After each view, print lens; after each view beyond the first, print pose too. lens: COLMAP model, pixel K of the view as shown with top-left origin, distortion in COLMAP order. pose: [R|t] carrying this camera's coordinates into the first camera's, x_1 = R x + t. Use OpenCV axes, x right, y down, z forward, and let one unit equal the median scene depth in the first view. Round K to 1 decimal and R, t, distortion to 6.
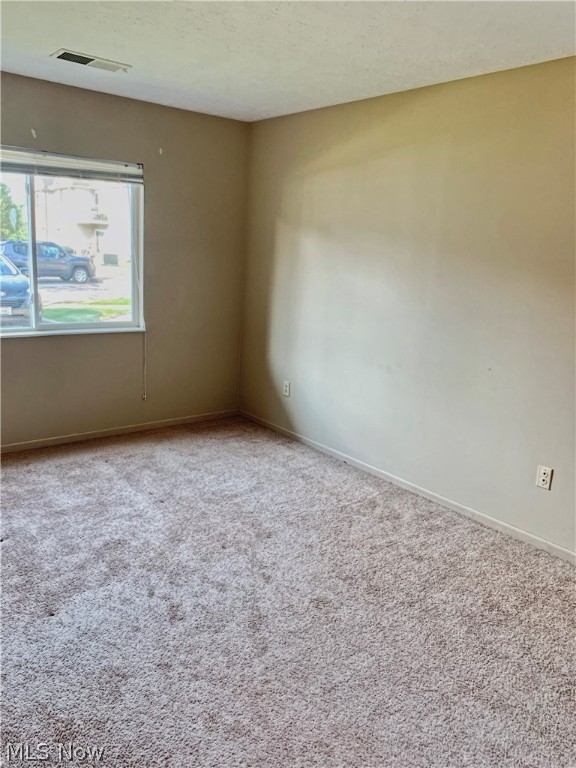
lens RADIAL K [[601.0, 0, 288.0], [0, 601.0, 384.0], [0, 0, 1]] dist [0.002936, -0.015362]
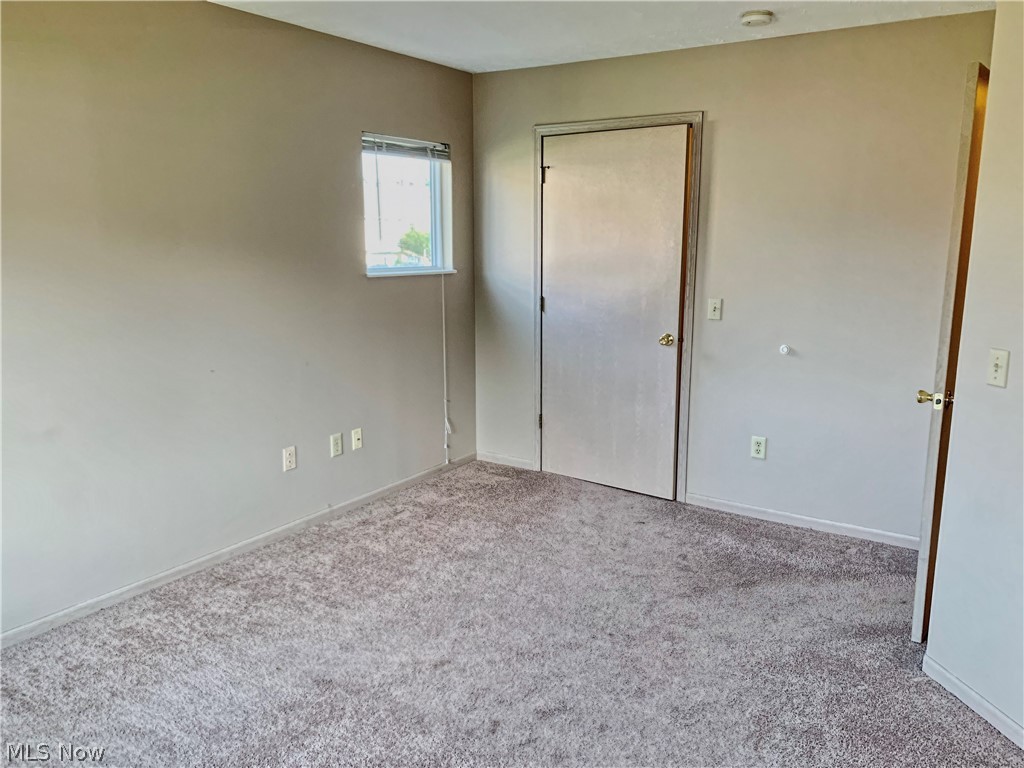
lens RADIAL K [[801.3, 0, 512.0], [0, 801.3, 384.0], [0, 0, 1]] dist [0.002936, -0.015362]
pose [[-0.293438, -0.242225, 0.924782, -0.804796], [0.195589, 0.931692, 0.306096, -0.268536], [-0.935756, 0.270698, -0.226017, 0.912557]]
